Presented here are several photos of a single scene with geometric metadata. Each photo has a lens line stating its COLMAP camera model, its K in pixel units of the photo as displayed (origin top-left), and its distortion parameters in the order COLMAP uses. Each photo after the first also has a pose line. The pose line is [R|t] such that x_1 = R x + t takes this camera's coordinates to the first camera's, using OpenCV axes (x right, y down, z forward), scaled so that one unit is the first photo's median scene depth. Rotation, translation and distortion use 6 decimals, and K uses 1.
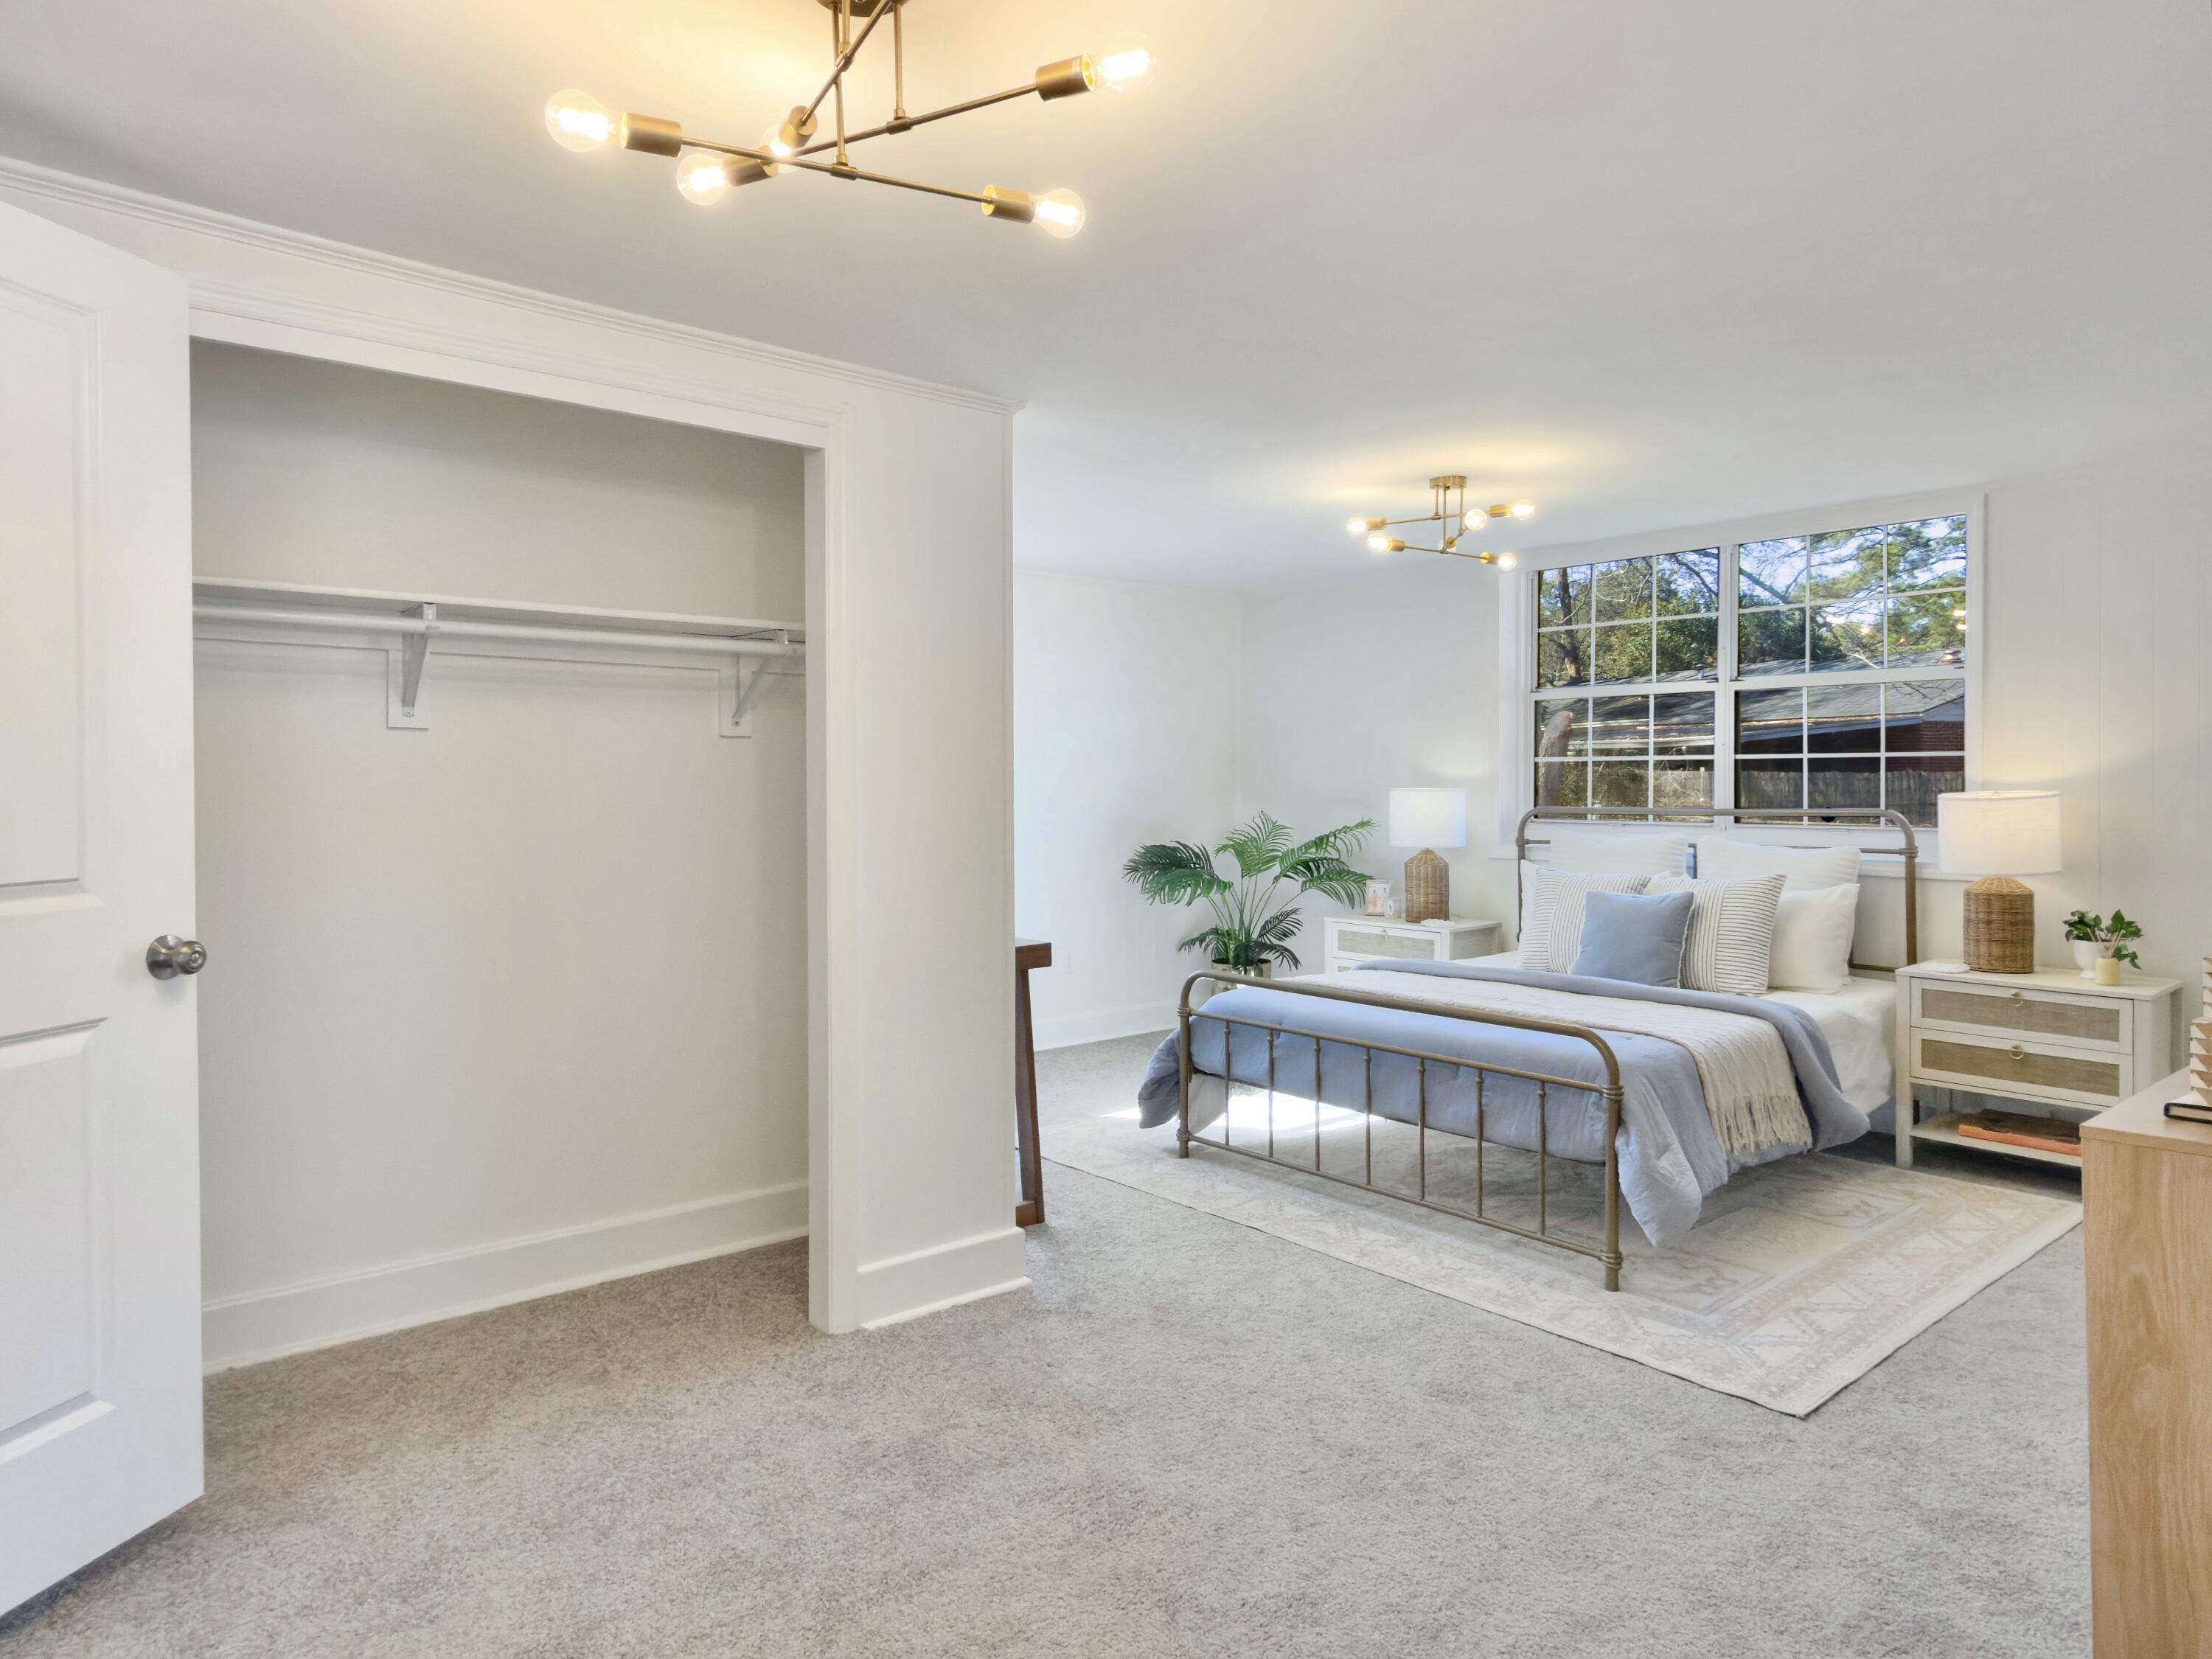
lens RADIAL K [[1326.9, 0, 1119.4], [0, 1326.9, 800.0], [0, 0, 1]] dist [-0.008039, 0.001756]
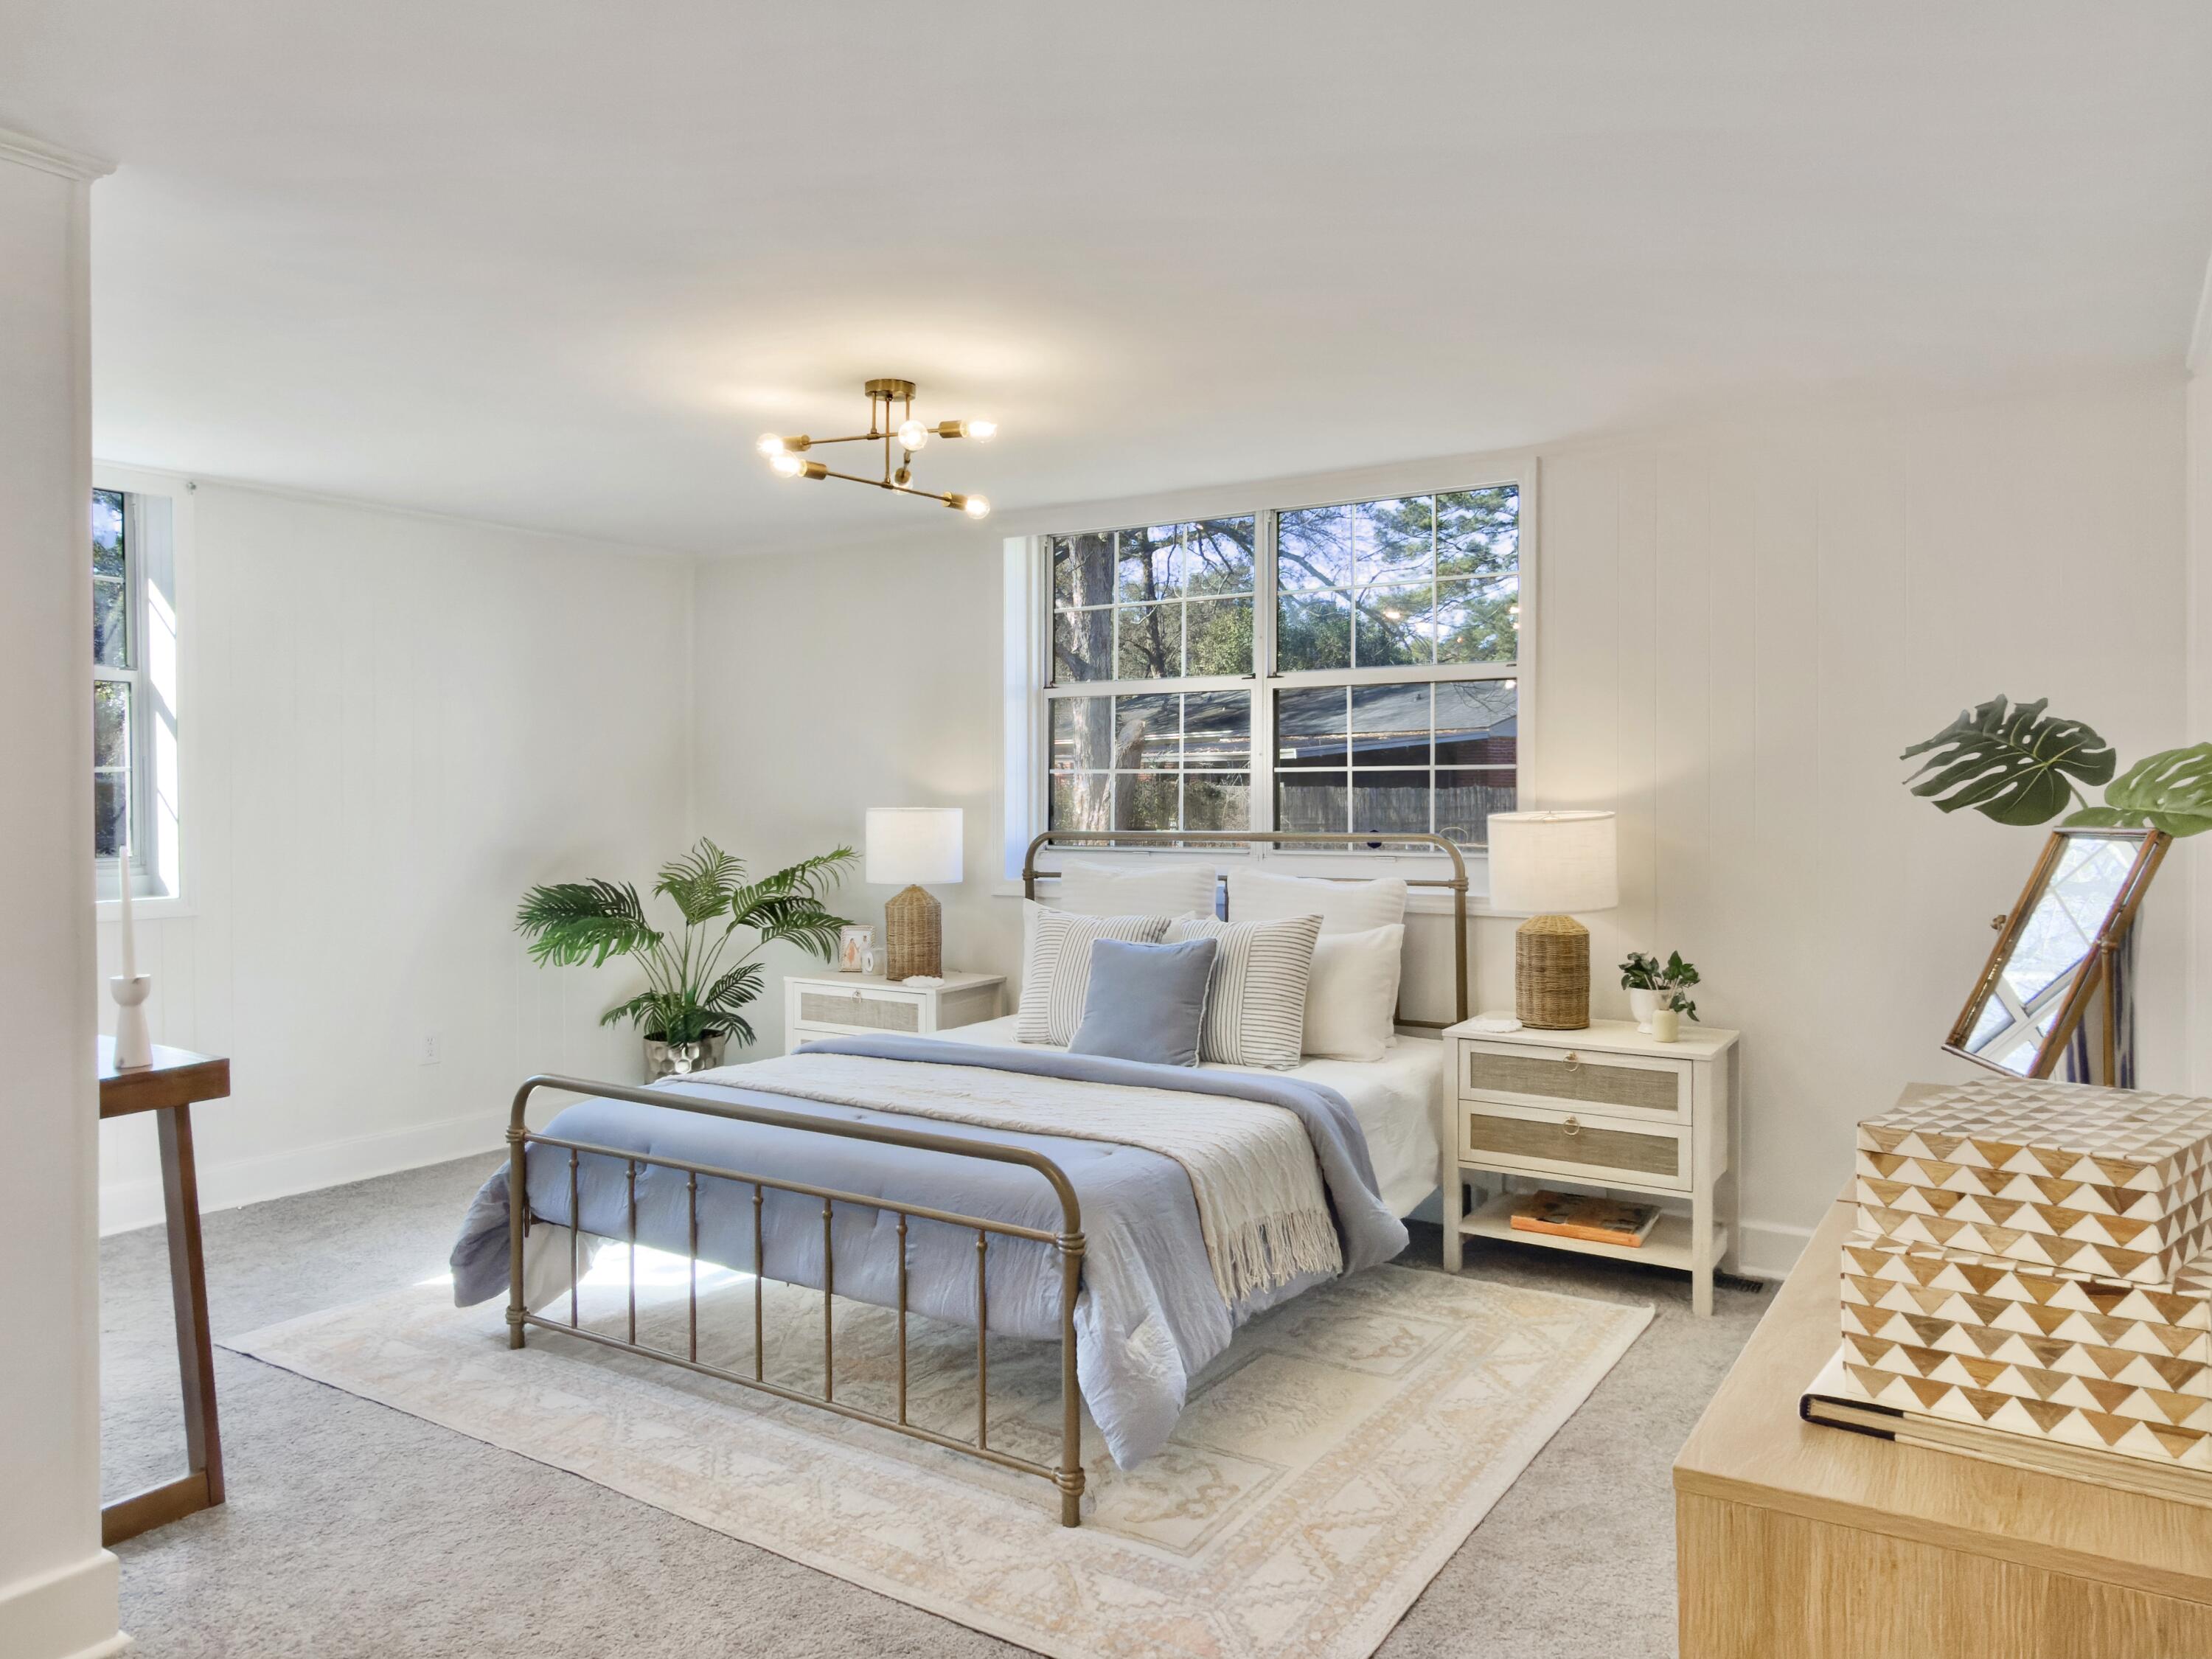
lens RADIAL K [[1483.7, 0, 1106.8], [0, 1483.7, 823.8], [0, 0, 1]] dist [-0.004576, -0.002977]
pose [[0.957772, -0.004902, 0.287488, 0.128674], [0.003721, 0.999982, 0.004655, -0.004364], [-0.287506, -0.003388, 0.957773, 0.187529]]
